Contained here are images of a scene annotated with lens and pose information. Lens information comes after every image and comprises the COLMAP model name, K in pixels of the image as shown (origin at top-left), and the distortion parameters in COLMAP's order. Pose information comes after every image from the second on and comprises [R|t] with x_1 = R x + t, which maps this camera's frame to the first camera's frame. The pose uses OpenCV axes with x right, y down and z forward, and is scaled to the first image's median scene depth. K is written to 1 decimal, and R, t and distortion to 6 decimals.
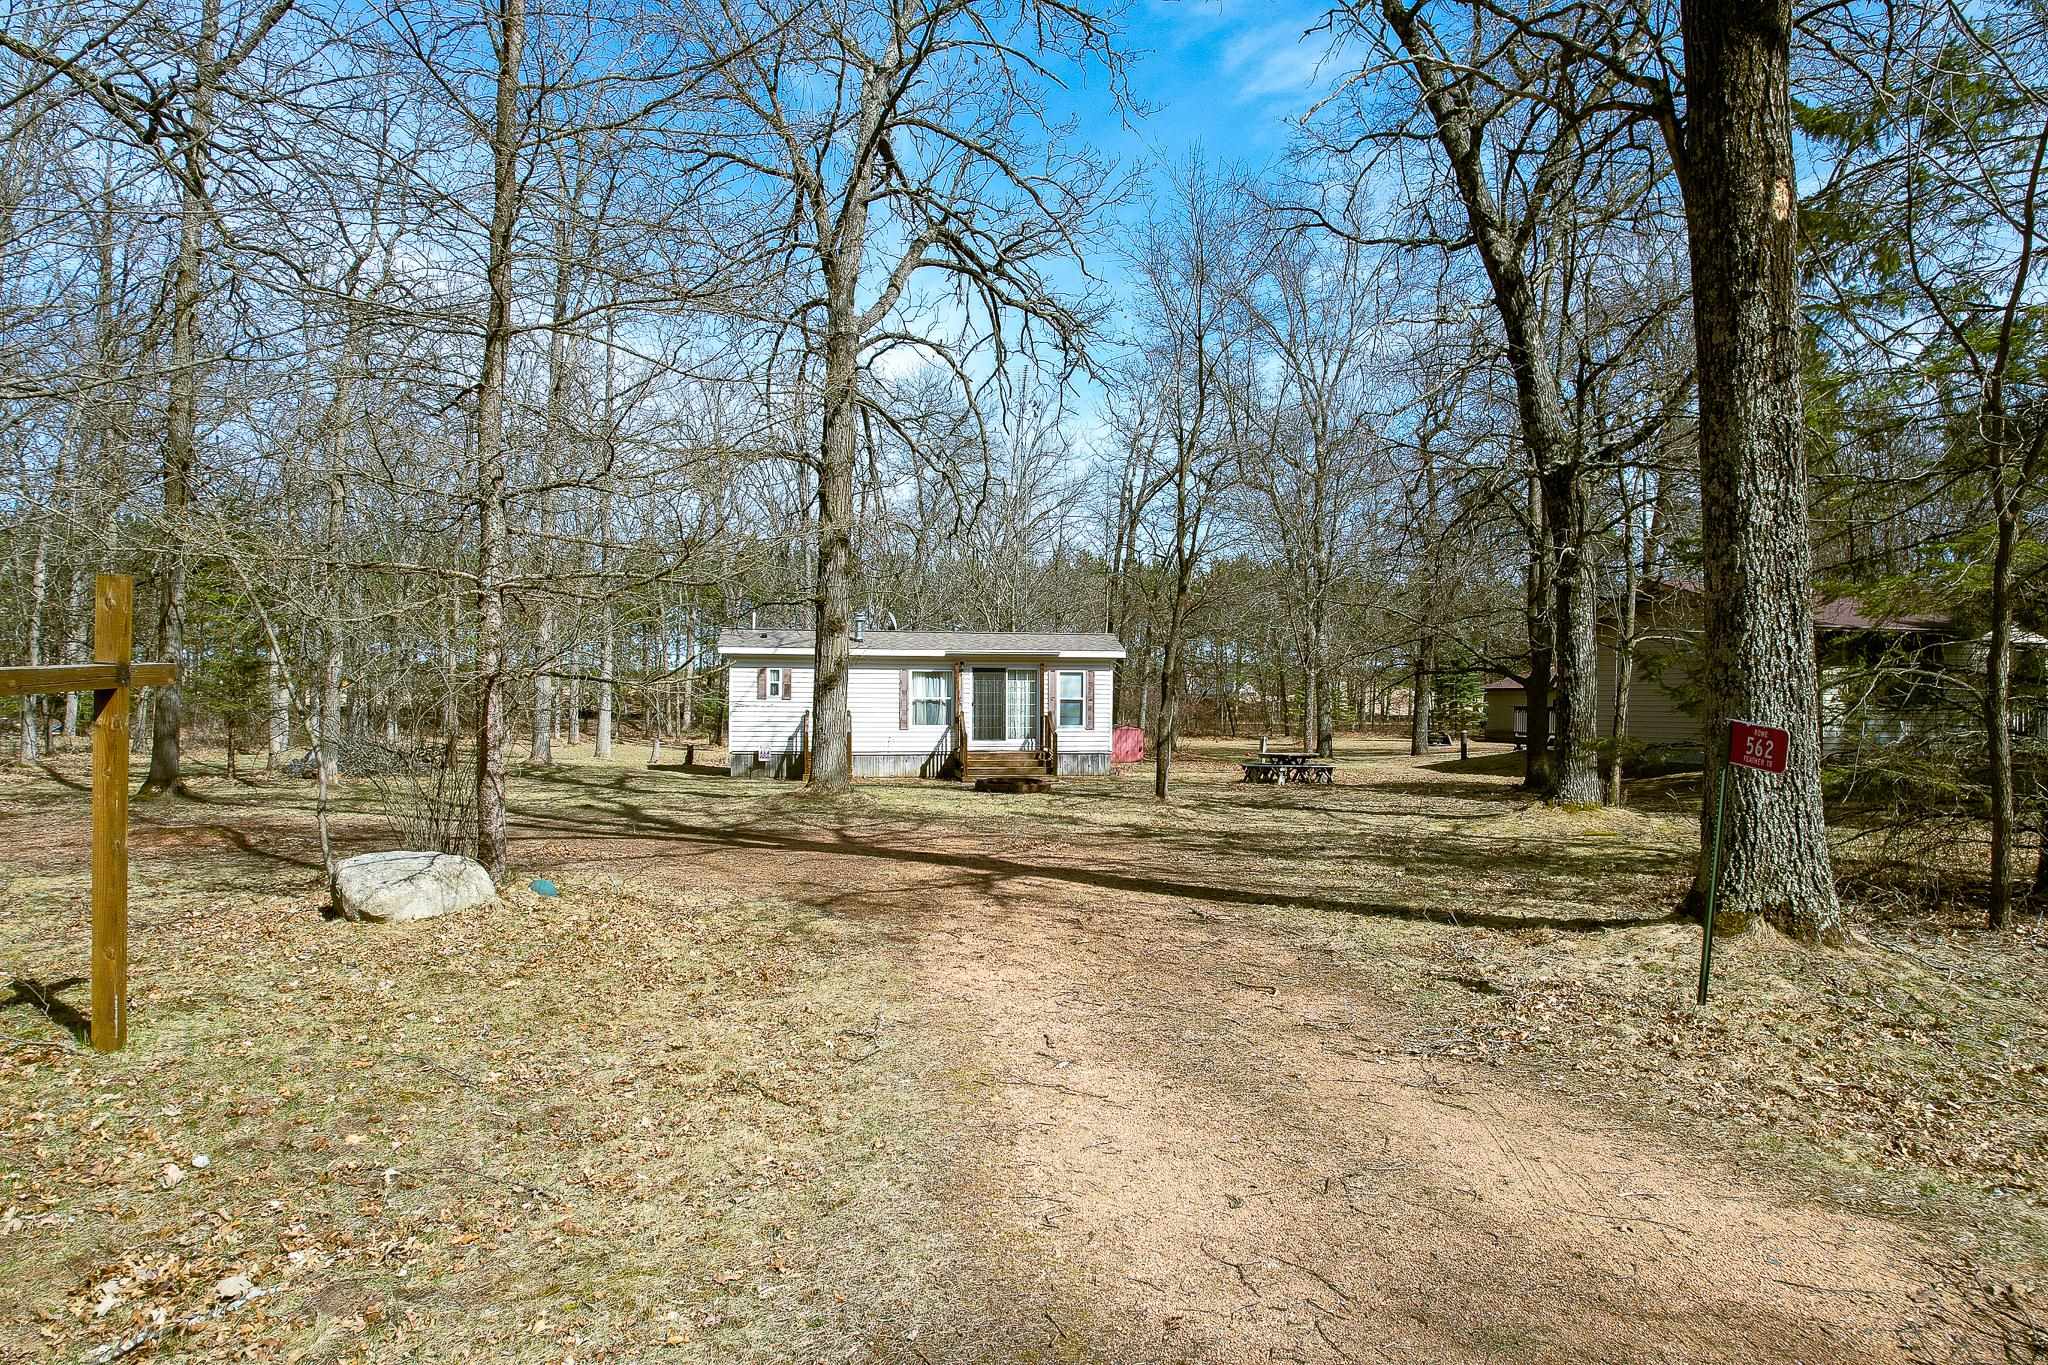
lens RADIAL K [[1309.3, 0, 1027.3], [0, 1309.3, 686.9], [0, 0, 1]] dist [-0.047273, 0.025025]
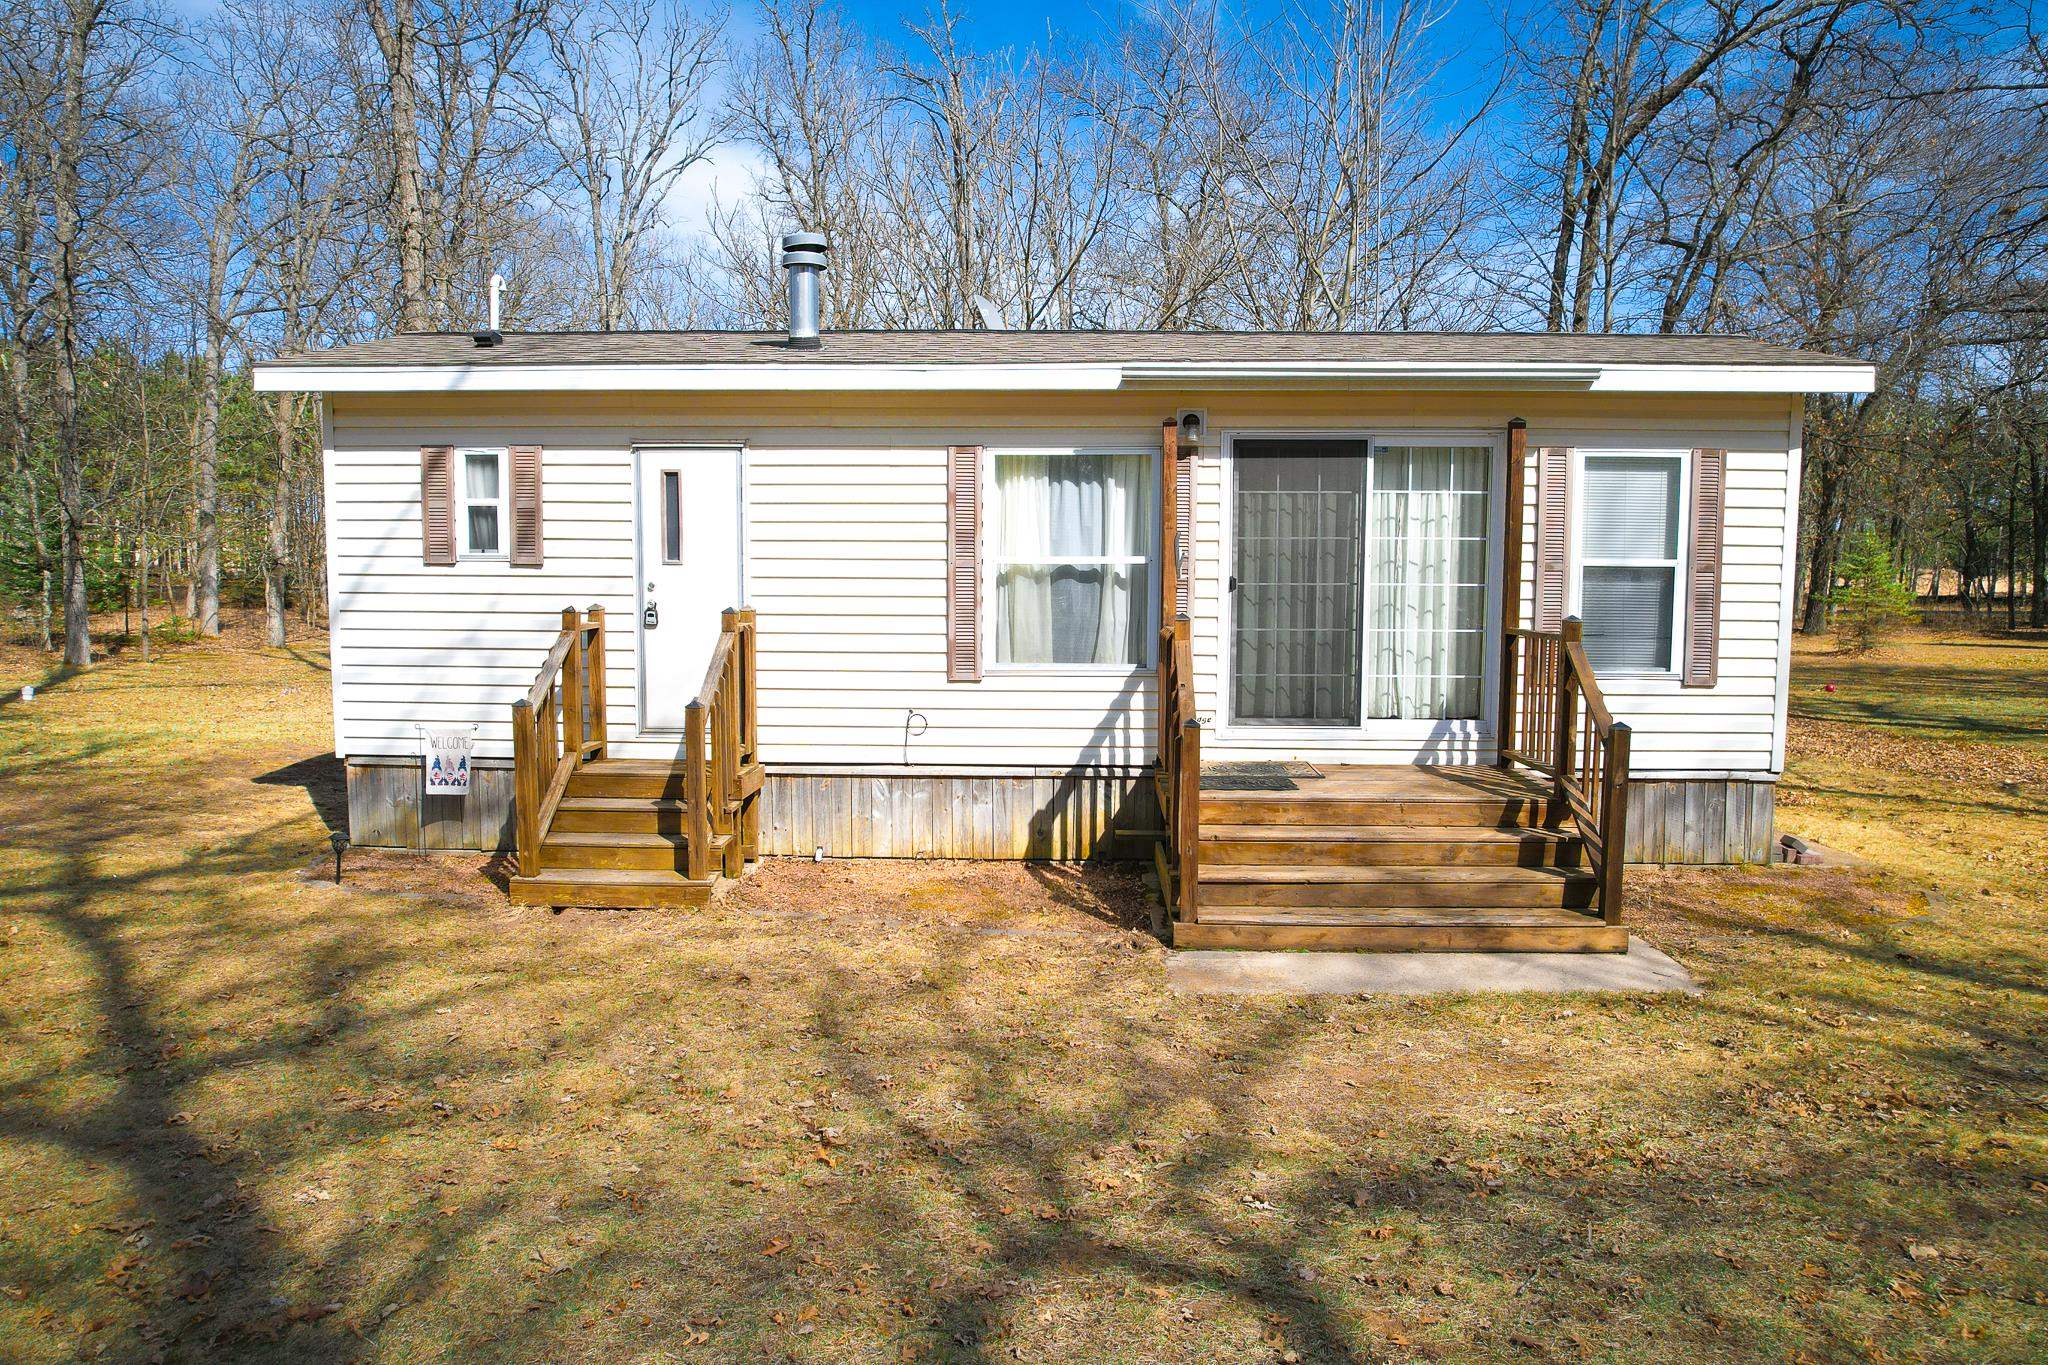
lens RADIAL K [[1309.3, 0, 1028.5], [0, 1309.3, 696.8], [0, 0, 1]] dist [-0.047273, 0.025025]
pose [[0.977846, 0.019680, -0.208401, -0.027150], [0.002039, 0.994628, 0.103492, 0.008778], [0.209318, -0.101625, 0.972553, 0.743361]]
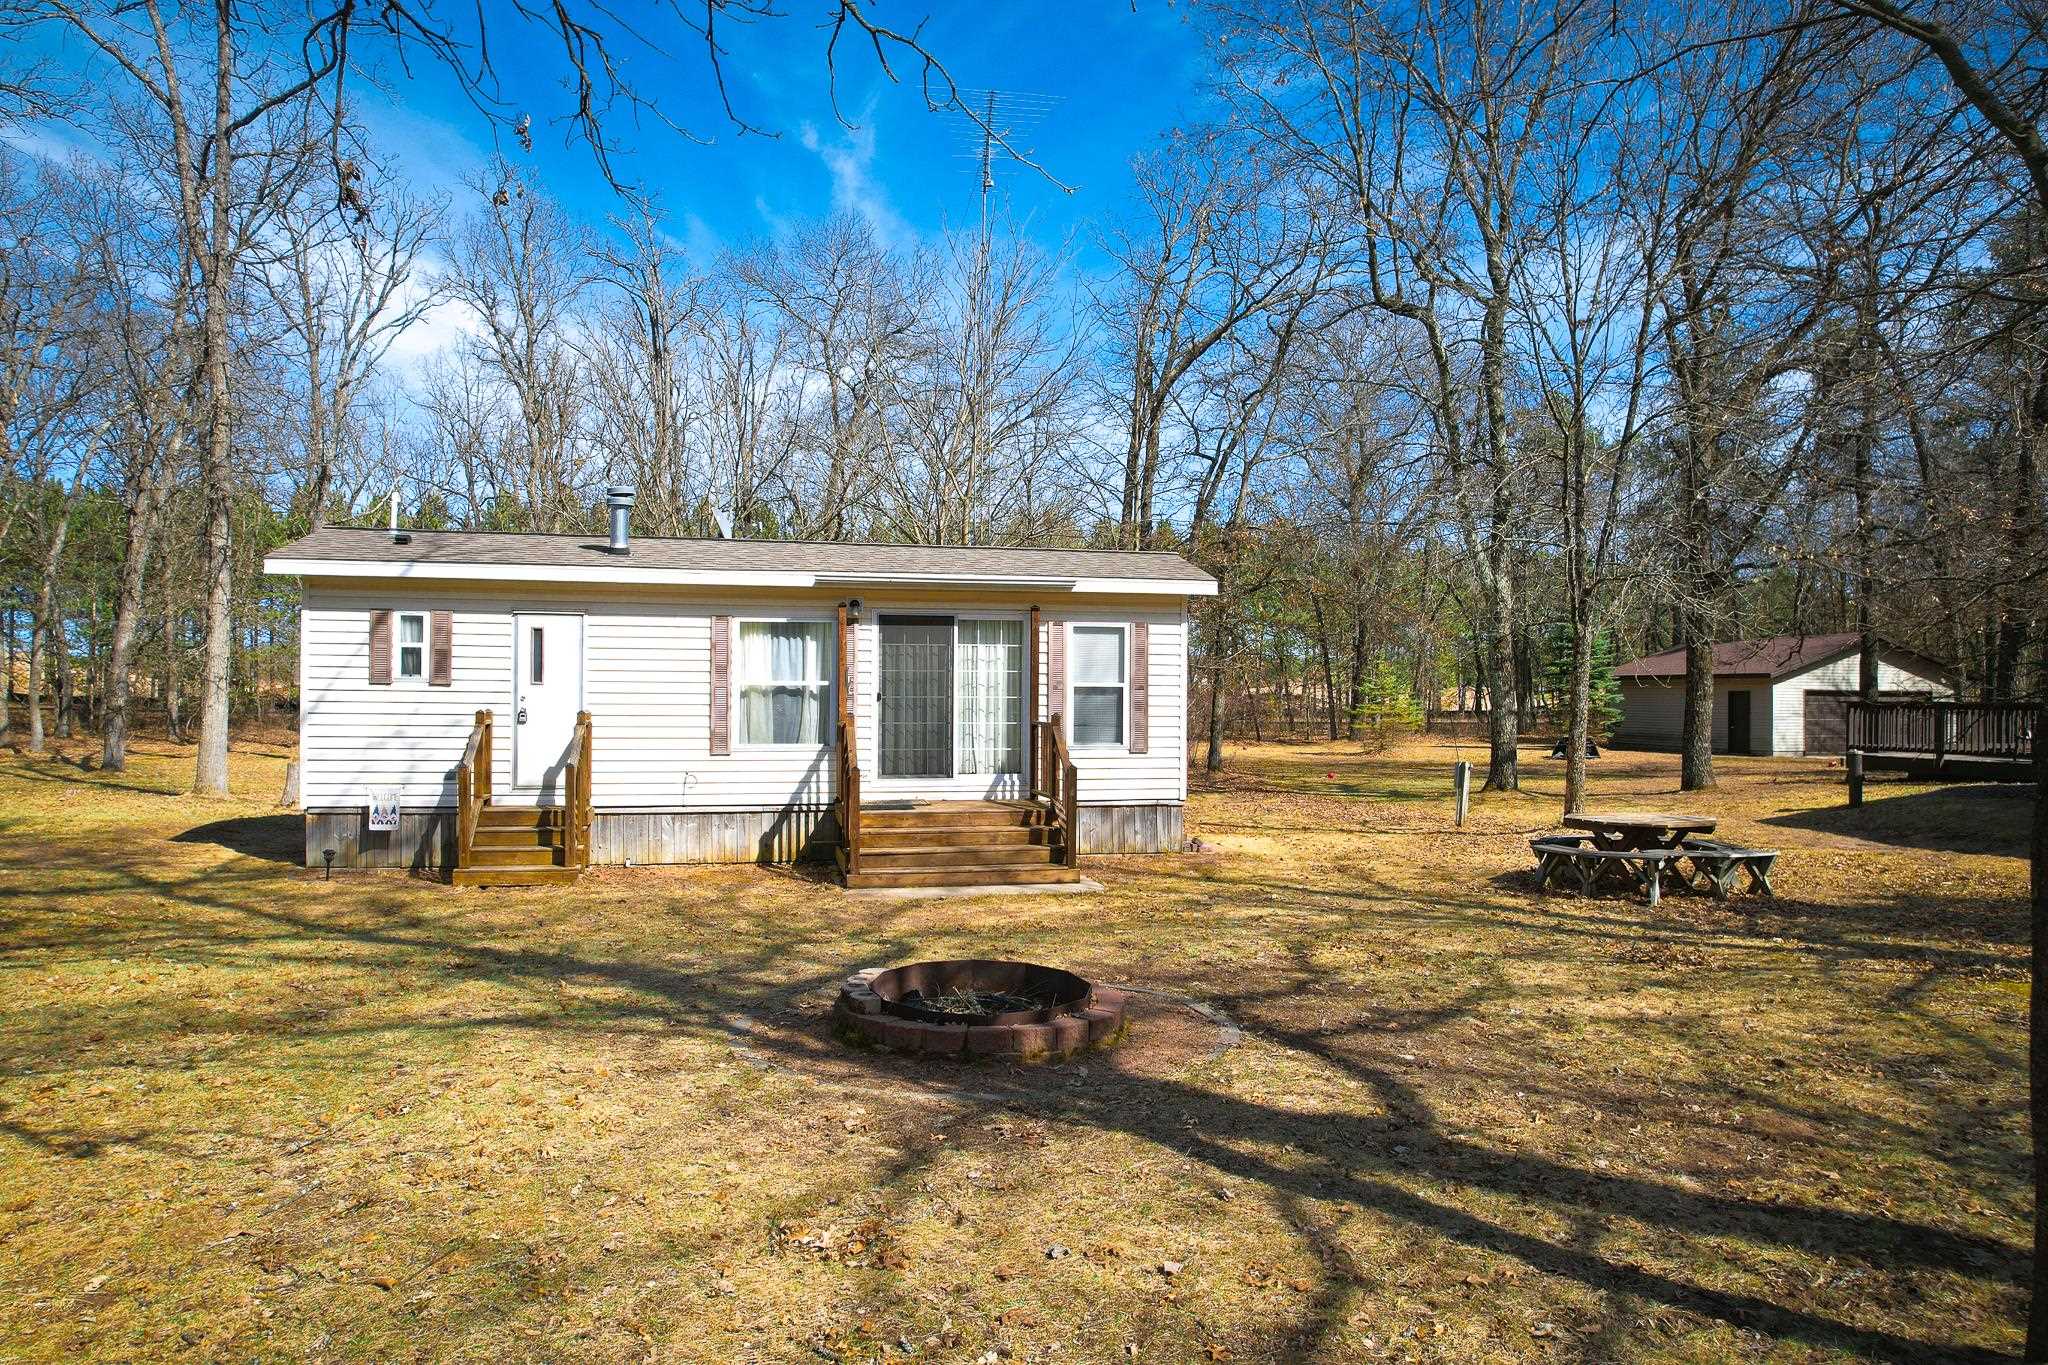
lens RADIAL K [[1309.3, 0, 1021.1], [0, 1309.3, 691.0], [0, 0, 1]] dist [-0.047273, 0.025025]
pose [[0.999418, 0.001194, 0.034086, -0.008759], [-0.001469, 0.999967, 0.008037, 0.007717], [-0.034076, -0.008082, 0.999387, 0.557191]]
